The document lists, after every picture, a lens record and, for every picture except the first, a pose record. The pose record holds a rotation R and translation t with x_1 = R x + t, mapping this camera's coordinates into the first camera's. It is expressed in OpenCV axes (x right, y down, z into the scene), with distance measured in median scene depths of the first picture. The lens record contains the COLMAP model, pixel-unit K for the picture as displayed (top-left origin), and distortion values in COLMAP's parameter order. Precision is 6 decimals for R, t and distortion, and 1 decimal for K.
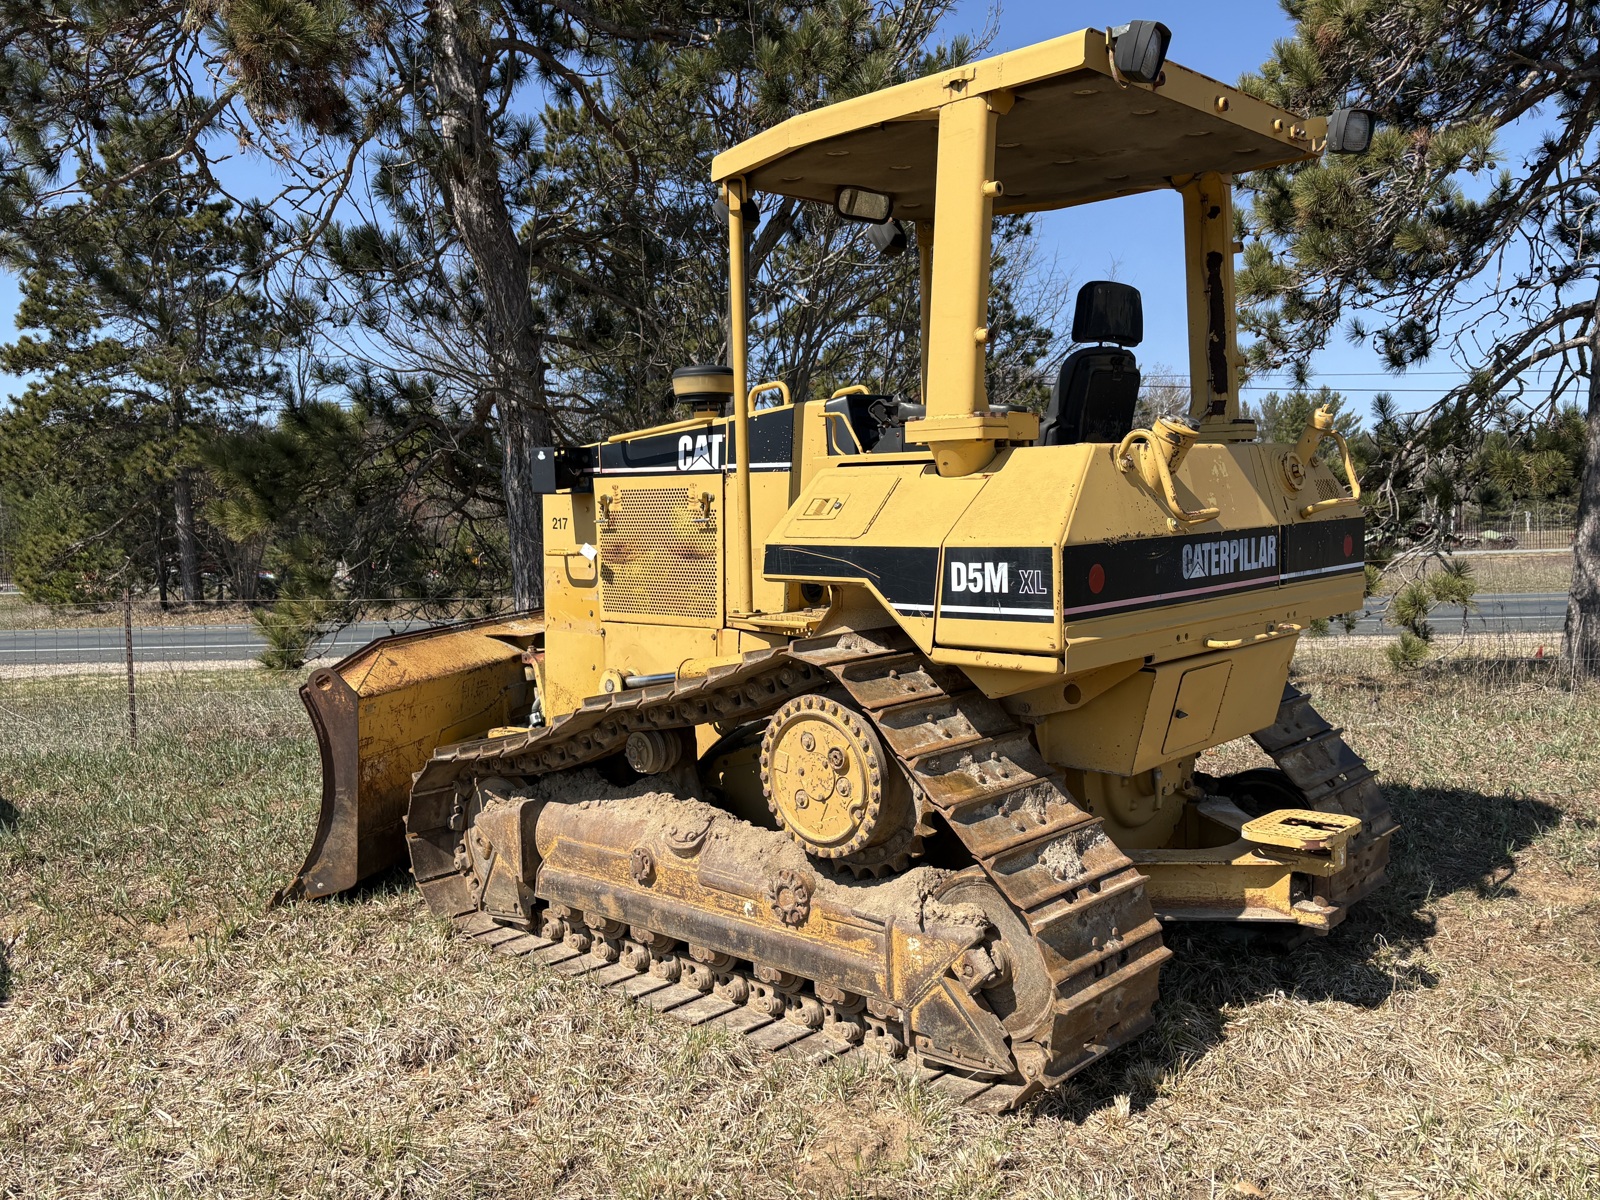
lens RADIAL K [[1350.5, 0, 800.6], [0, 1350.5, 596.9], [0, 0, 1]] dist [0.034828, -0.013859]
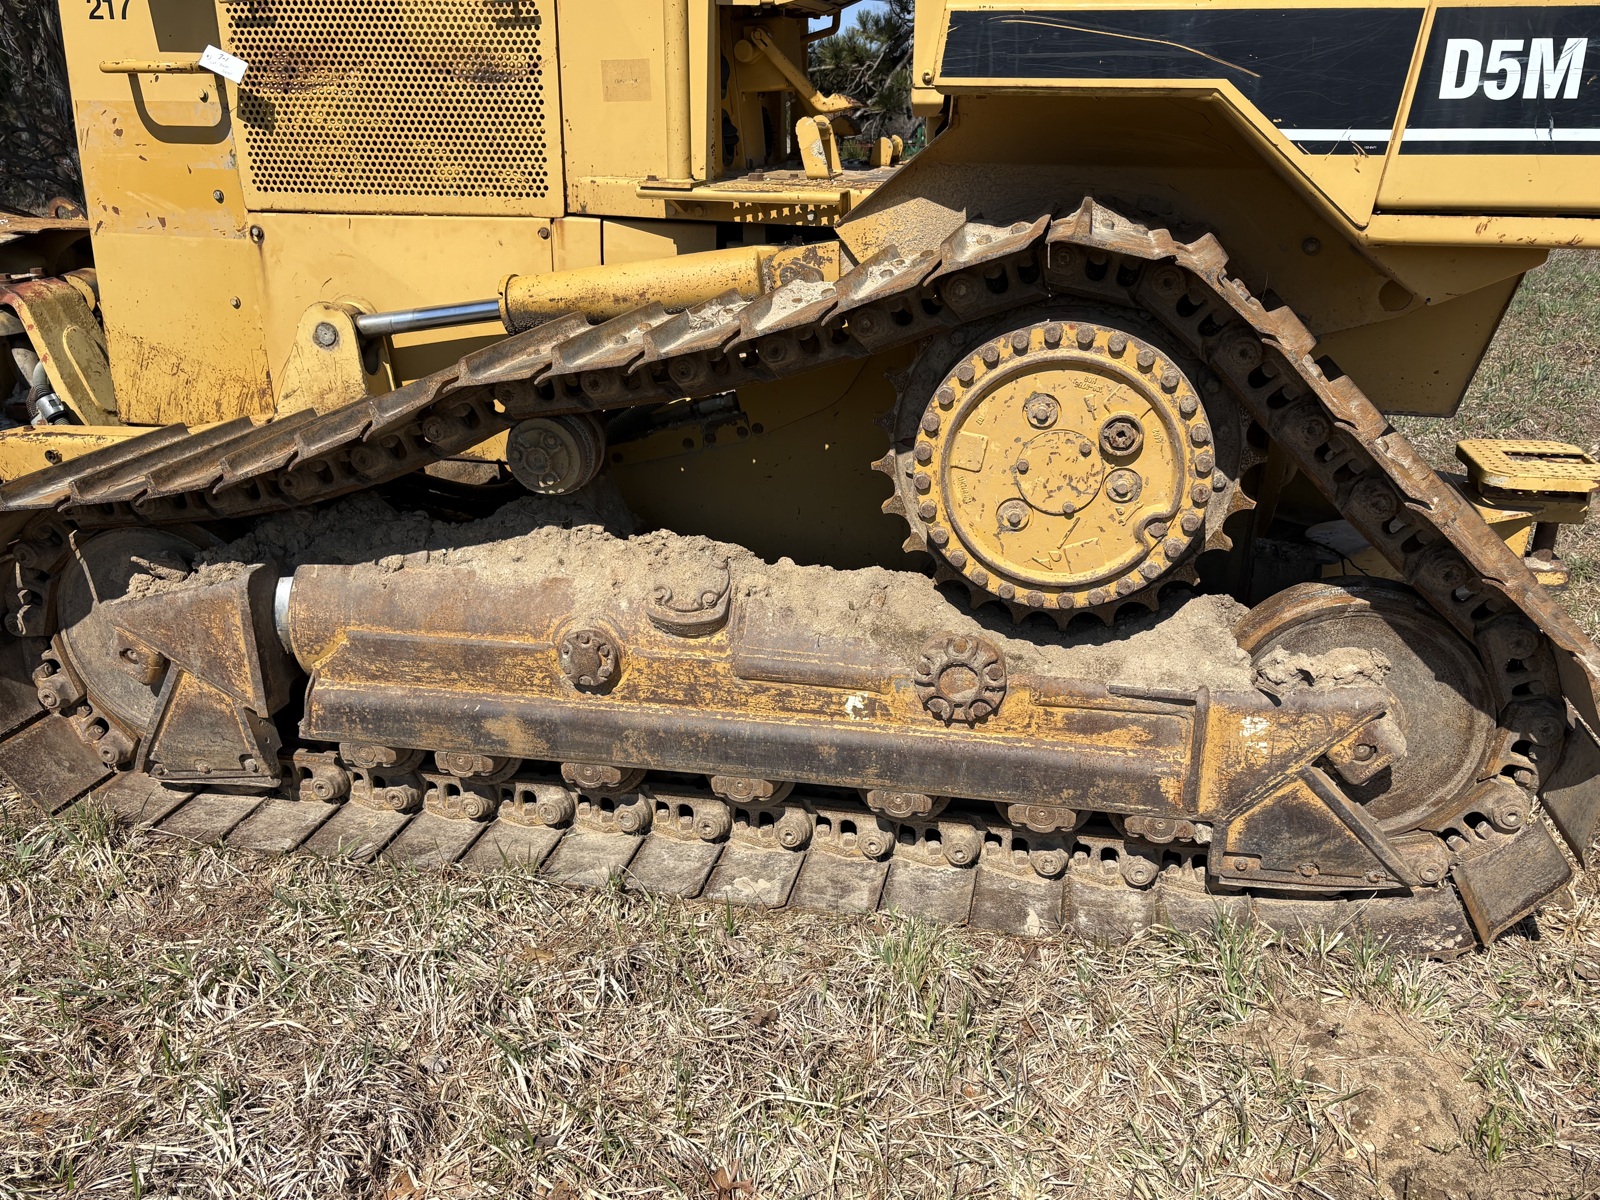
lens RADIAL K [[1350.5, 0, 840.1], [0, 1350.5, 658.0], [0, 0, 1]] dist [0.034828, -0.013859]
pose [[0.846035, -0.175383, 0.503454, -0.350785], [0.013436, 0.951055, 0.308731, 0.031646], [-0.532958, -0.254433, 0.806982, 0.564024]]
